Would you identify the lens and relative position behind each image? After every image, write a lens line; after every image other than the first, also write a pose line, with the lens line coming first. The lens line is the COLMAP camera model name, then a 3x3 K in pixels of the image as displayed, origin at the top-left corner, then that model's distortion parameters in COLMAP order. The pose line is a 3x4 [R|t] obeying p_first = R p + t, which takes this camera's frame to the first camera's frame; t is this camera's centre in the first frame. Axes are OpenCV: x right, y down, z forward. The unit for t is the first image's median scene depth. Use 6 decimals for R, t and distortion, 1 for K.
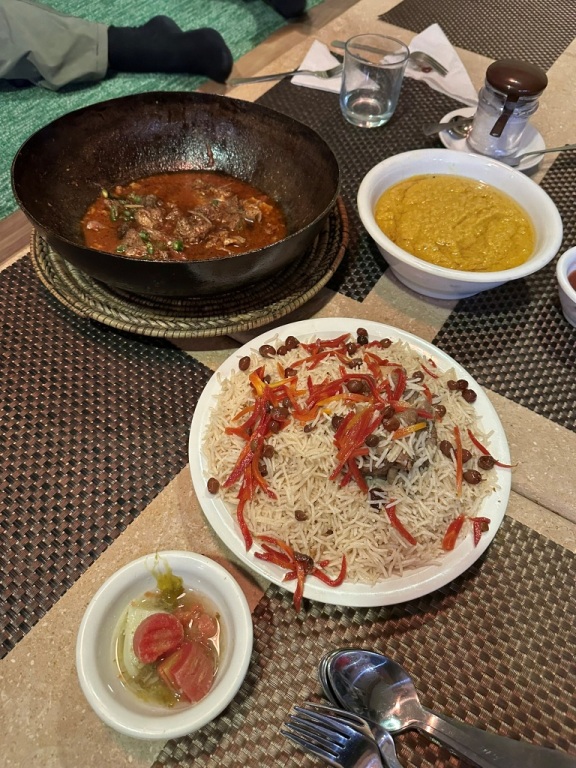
lens RADIAL K [[534.3, 0, 288.0], [0, 534.3, 384.0], [0, 0, 1]] dist [0.002761, 0.000142]
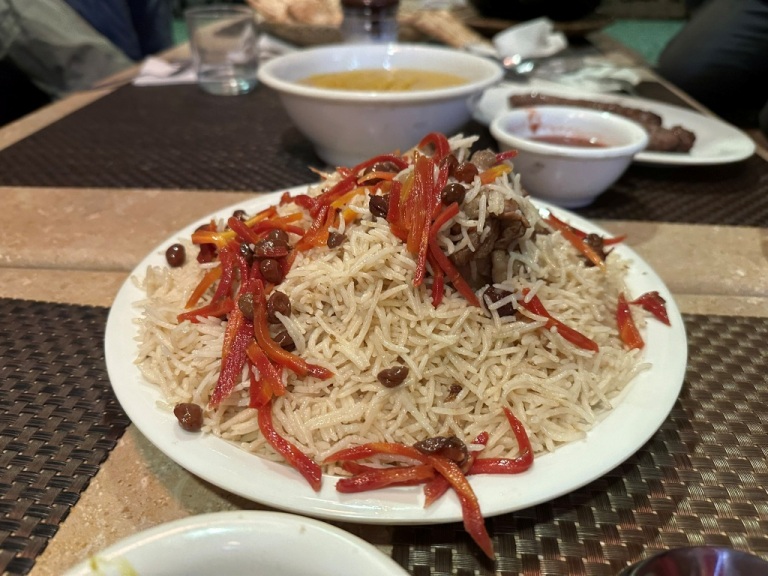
lens RADIAL K [[548.5, 0, 384.0], [0, 548.5, 288.0], [0, 0, 1]] dist [-0.009927, -0.005731]
pose [[0.880859, -0.295538, 0.369790, -0.141726], [0.398528, 0.884550, -0.242376, 0.288867], [-0.255466, 0.360871, 0.896944, 0.520063]]
